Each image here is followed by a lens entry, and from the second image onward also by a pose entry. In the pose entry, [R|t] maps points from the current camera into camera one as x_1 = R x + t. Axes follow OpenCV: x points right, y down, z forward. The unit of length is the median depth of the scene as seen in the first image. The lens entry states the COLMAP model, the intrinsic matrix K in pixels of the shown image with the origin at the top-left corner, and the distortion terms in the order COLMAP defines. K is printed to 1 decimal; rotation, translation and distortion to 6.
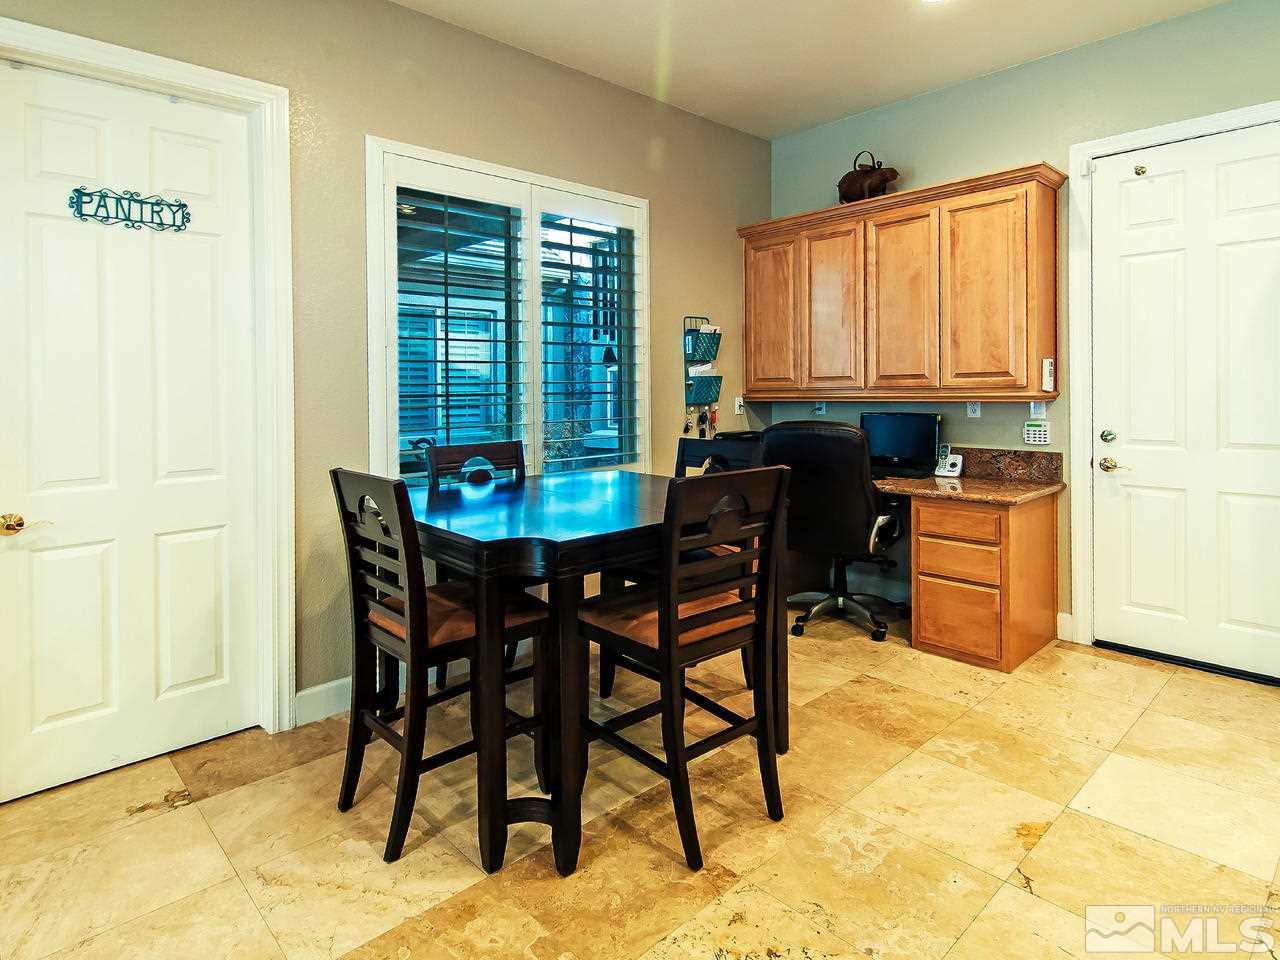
lens RADIAL K [[724.8, 0, 641.8], [0, 724.8, 422.1], [0, 0, 1]] dist [0.004850, -0.007256]
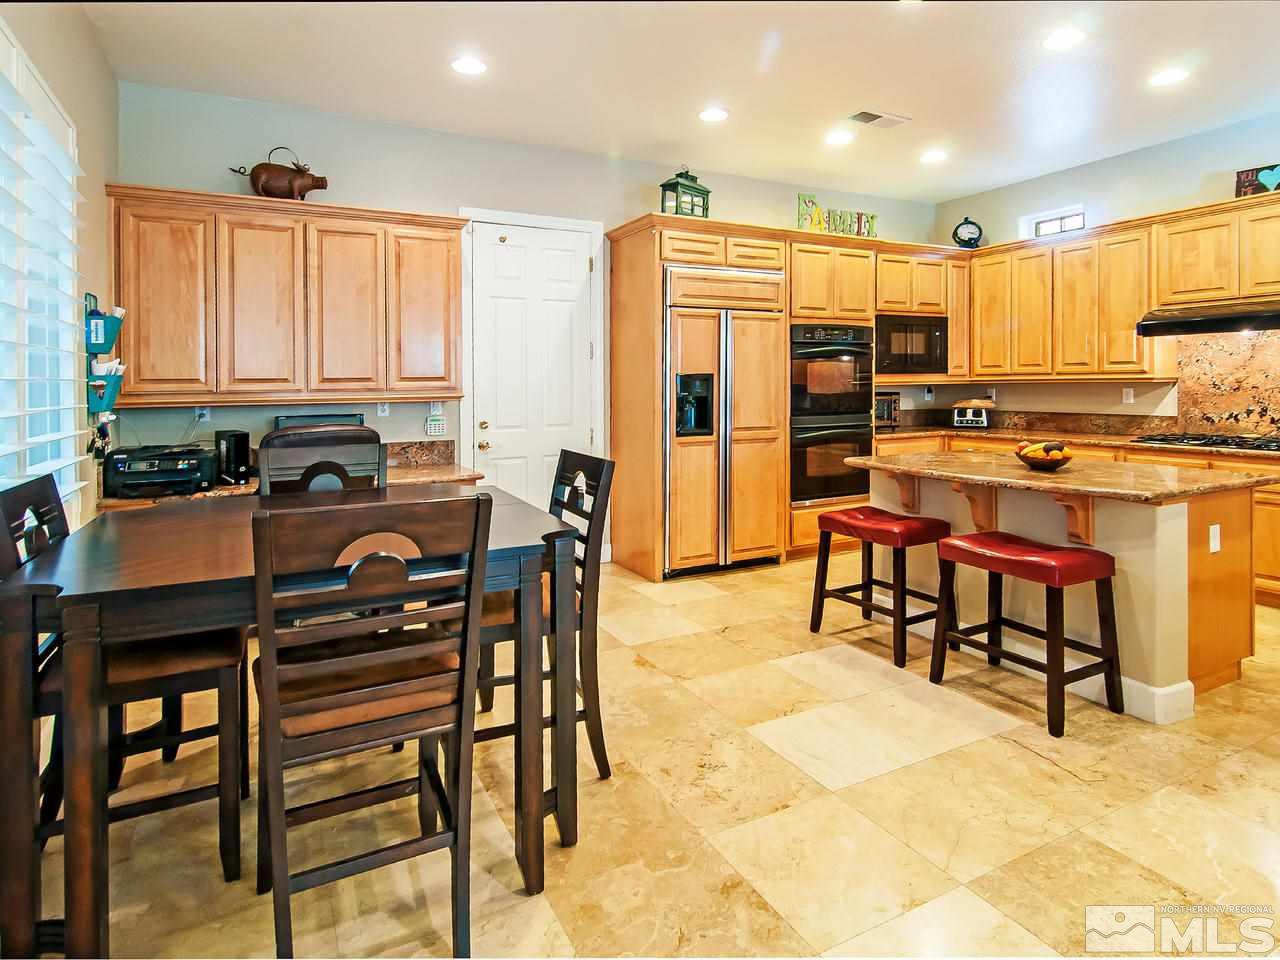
lens RADIAL K [[724.8, 0, 634.4], [0, 724.8, 431.8], [0, 0, 1]] dist [0.004850, -0.007256]
pose [[0.270855, -0.052437, 0.961191, -0.559259], [0.055220, 0.997717, 0.038869, -0.004587], [-0.961035, 0.042549, 0.273132, 0.315839]]
